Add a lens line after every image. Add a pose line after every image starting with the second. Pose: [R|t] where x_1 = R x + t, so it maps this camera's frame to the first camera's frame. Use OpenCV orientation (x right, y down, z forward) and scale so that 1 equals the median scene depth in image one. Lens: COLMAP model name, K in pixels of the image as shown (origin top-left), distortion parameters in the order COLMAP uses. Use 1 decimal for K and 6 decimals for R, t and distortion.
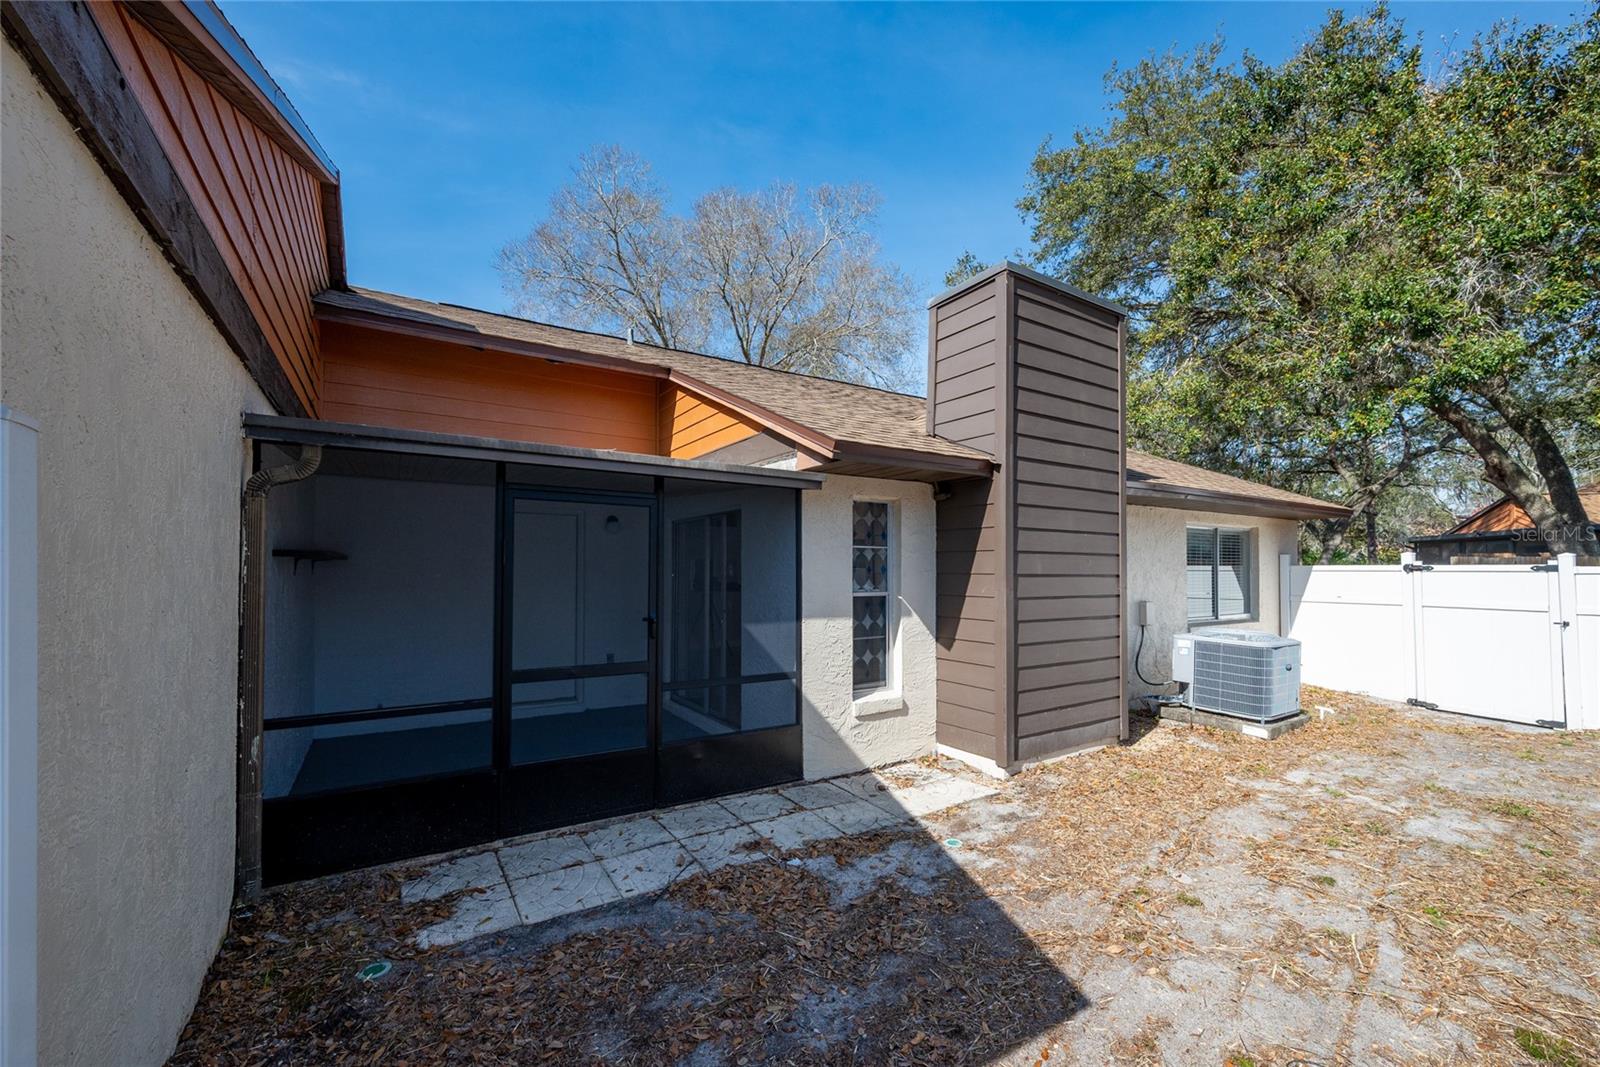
lens RADIAL K [[637.1, 0, 795.5], [0, 637.1, 560.2], [0, 0, 1]] dist [0.000011, -0.000150]
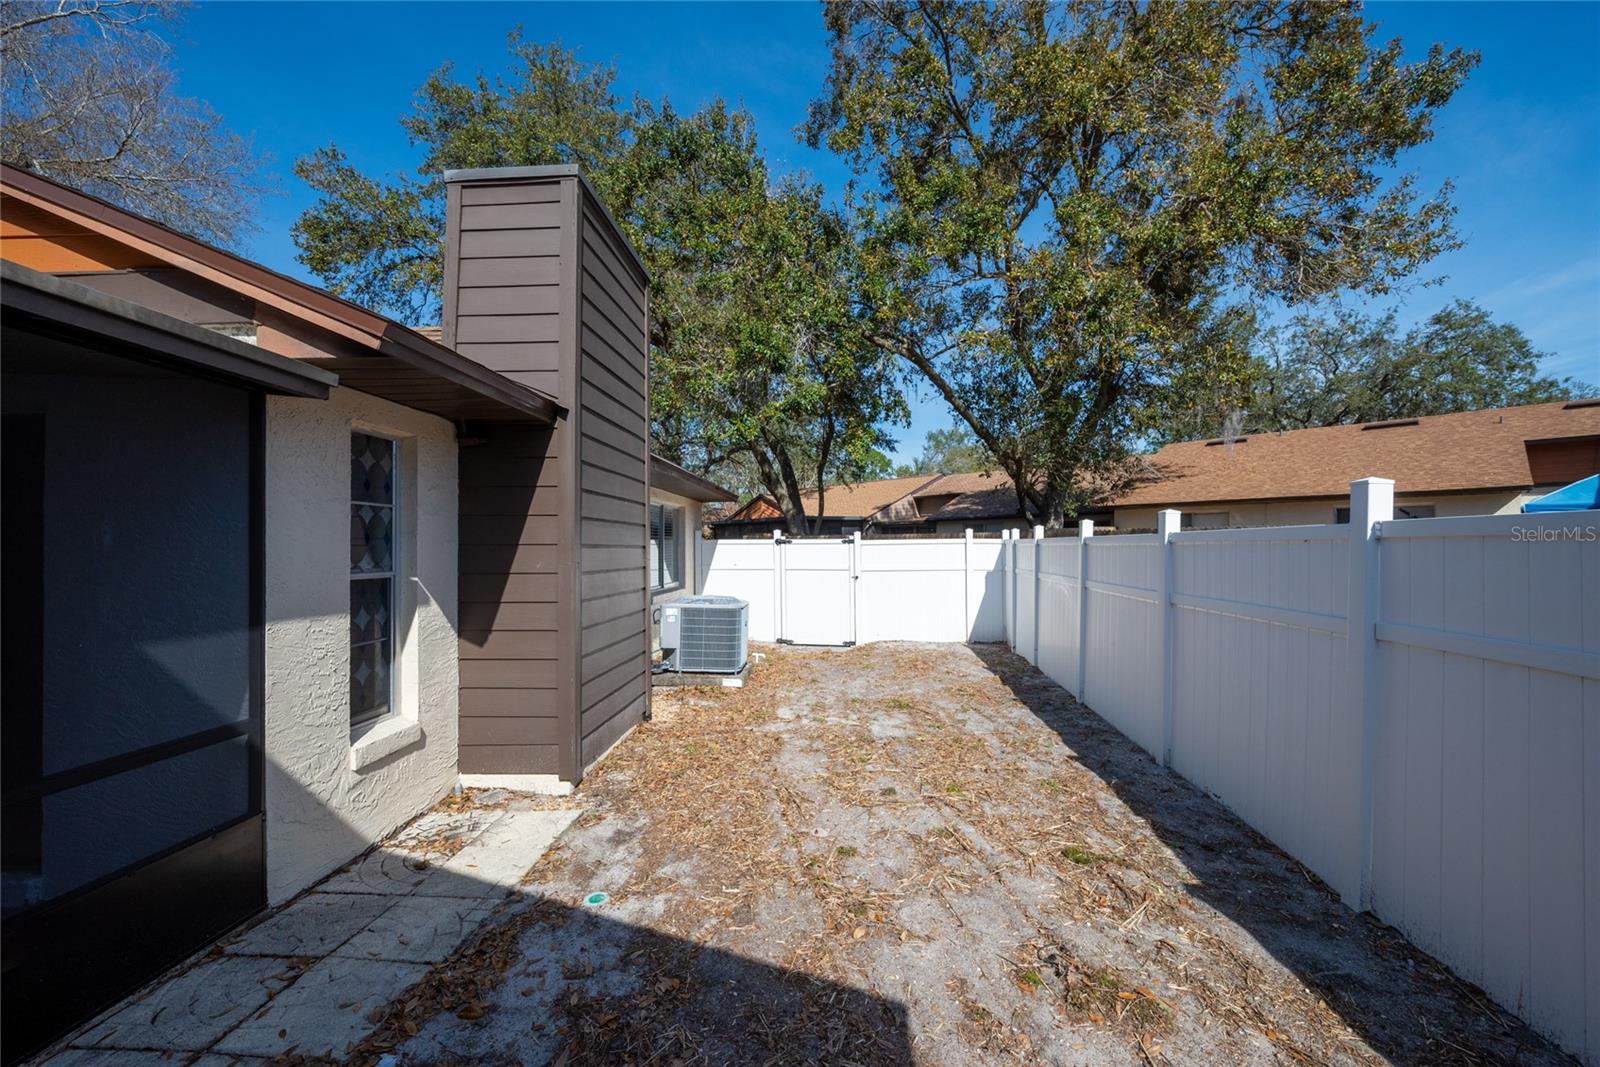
lens RADIAL K [[641.3, 0, 805.6], [0, 641.3, 538.0], [0, 0, 1]] dist [-0.000278, -0.000279]
pose [[0.576150, 0.007015, 0.817314, -0.170692], [-0.007167, 0.999968, -0.003531, 0.014321], [-0.817312, -0.003823, 0.576182, 0.269612]]
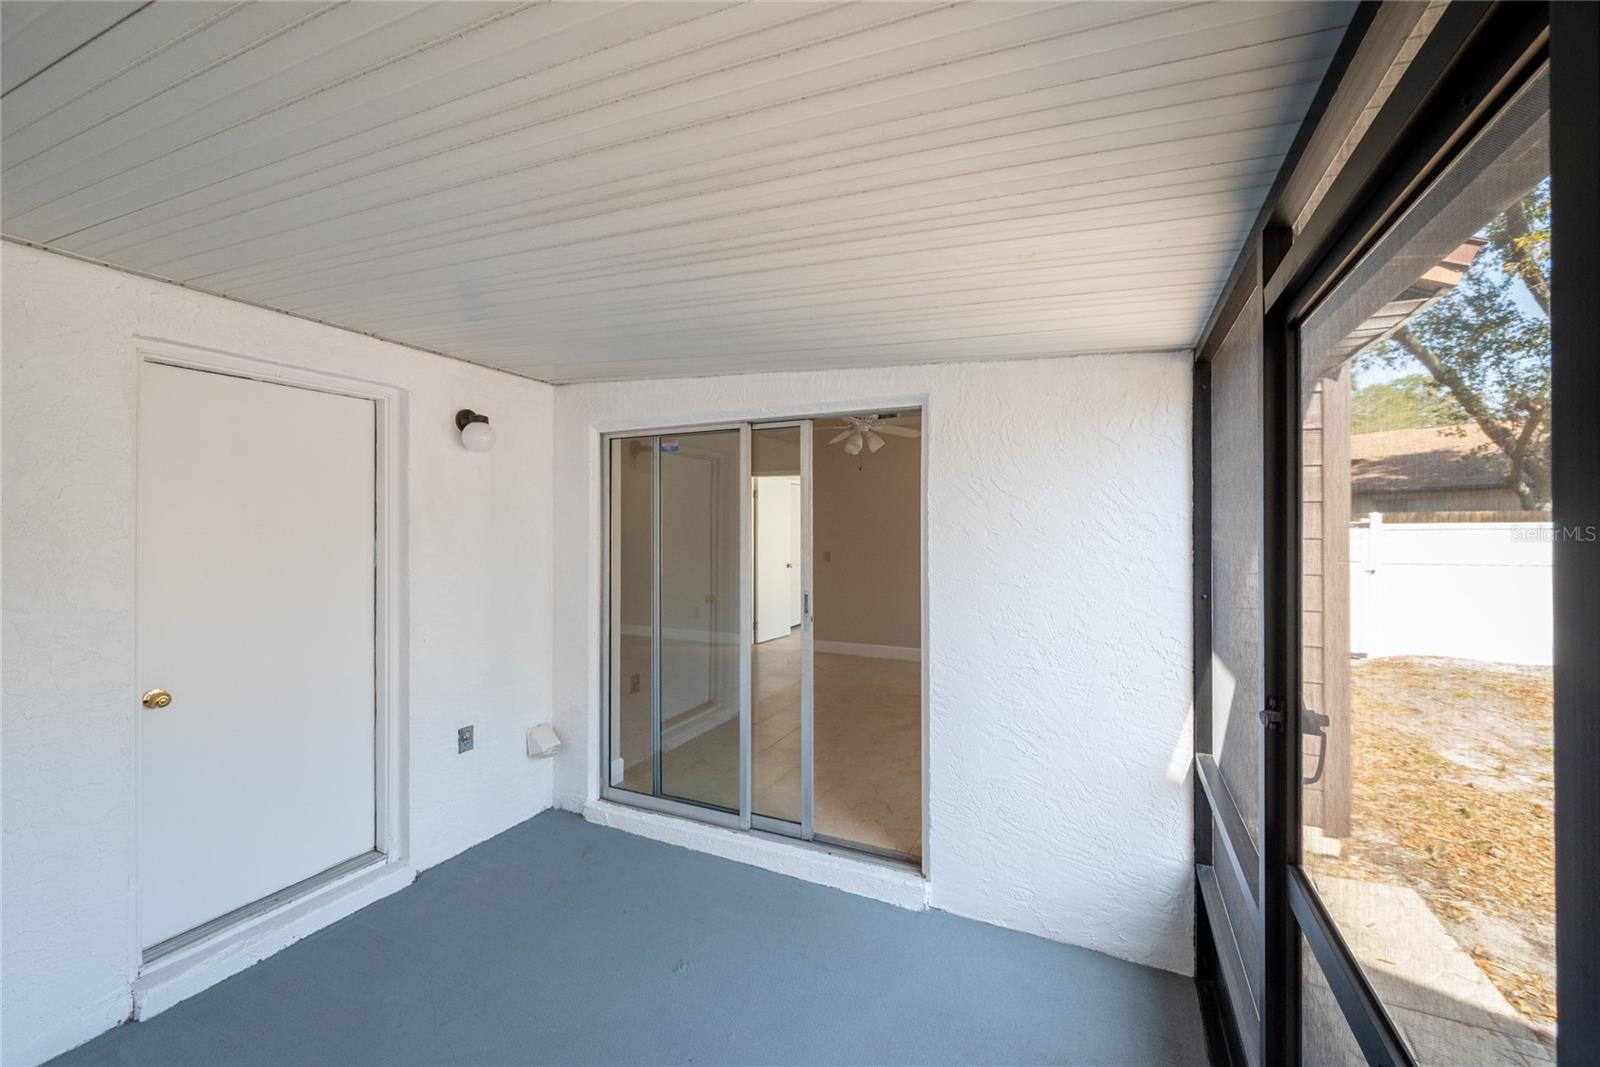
lens RADIAL K [[648.3, 0, 801.8], [0, 648.3, 525.9], [0, 0, 1]] dist [0.001170, 0.000226]
pose [[0.845649, -0.003443, 0.533728, -0.464810], [-0.005424, 0.999872, 0.015045, 0.001488], [-0.533711, -0.015618, 0.845522, 0.703659]]
